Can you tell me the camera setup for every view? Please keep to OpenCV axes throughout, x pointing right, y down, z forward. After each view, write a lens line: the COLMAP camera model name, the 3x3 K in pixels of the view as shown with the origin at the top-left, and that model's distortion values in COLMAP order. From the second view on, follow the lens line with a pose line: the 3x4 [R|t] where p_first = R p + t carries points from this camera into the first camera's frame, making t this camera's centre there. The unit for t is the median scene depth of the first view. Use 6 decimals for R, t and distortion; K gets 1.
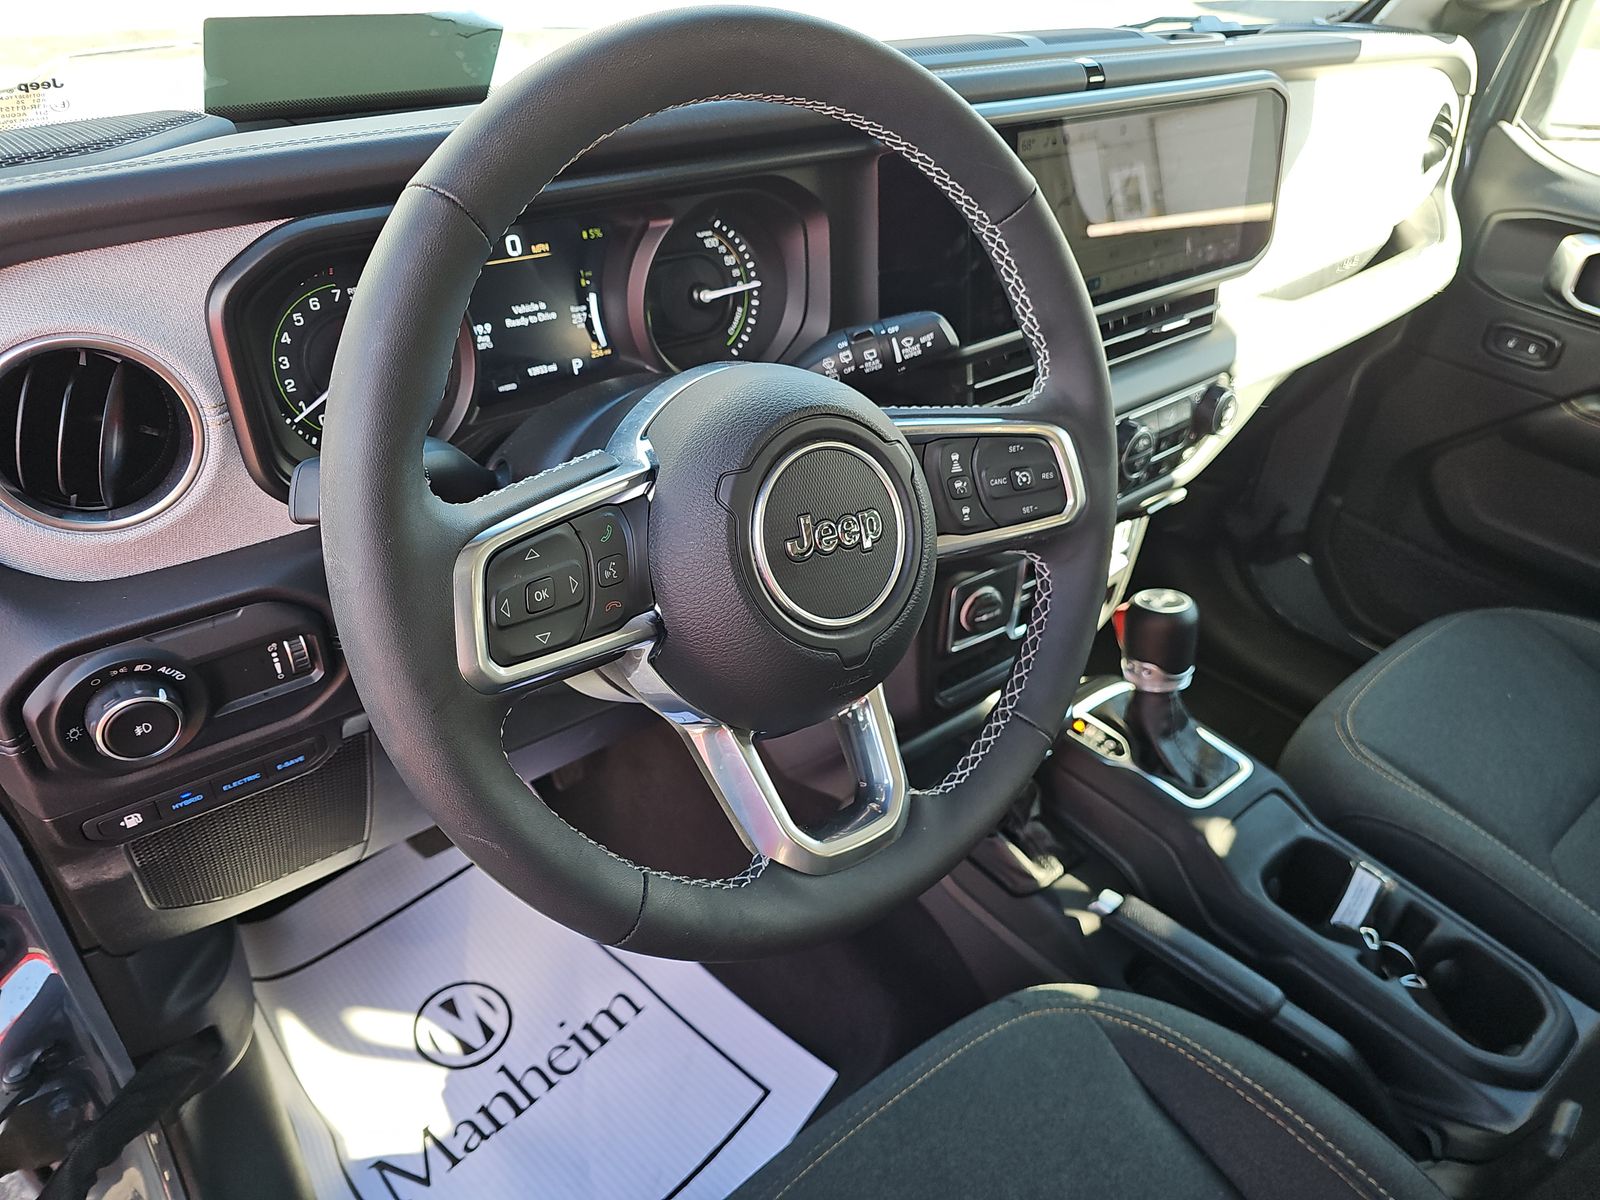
lens RADIAL K [[1069.9, 0, 755.2], [0, 1069.9, 600.3], [0, 0, 1]] dist [0.014643, -0.026468]
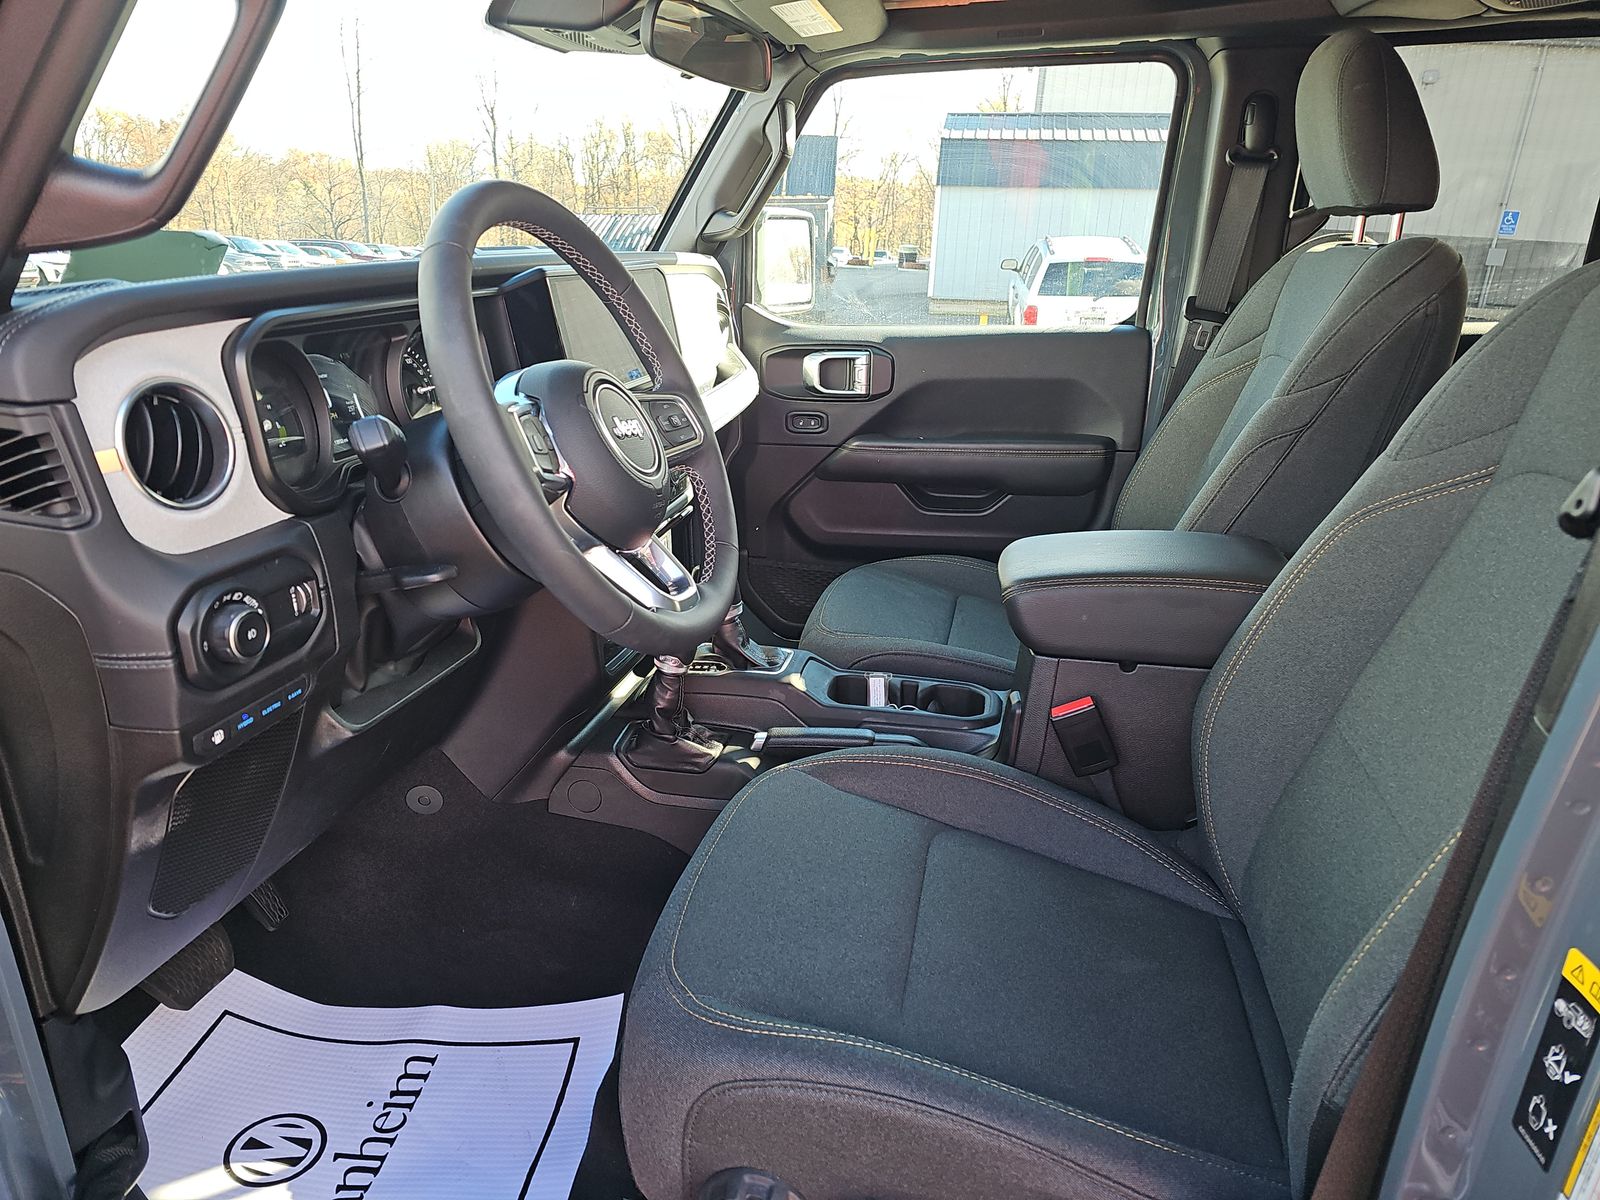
lens RADIAL K [[1069.9, 0, 755.2], [0, 1069.9, 600.3], [0, 0, 1]] dist [0.014643, -0.026468]
pose [[0.791239, -0.237173, 0.563640, -0.453034], [0.376574, 0.915200, -0.143530, 0.293021], [-0.481801, 0.325819, 0.813455, -0.281669]]
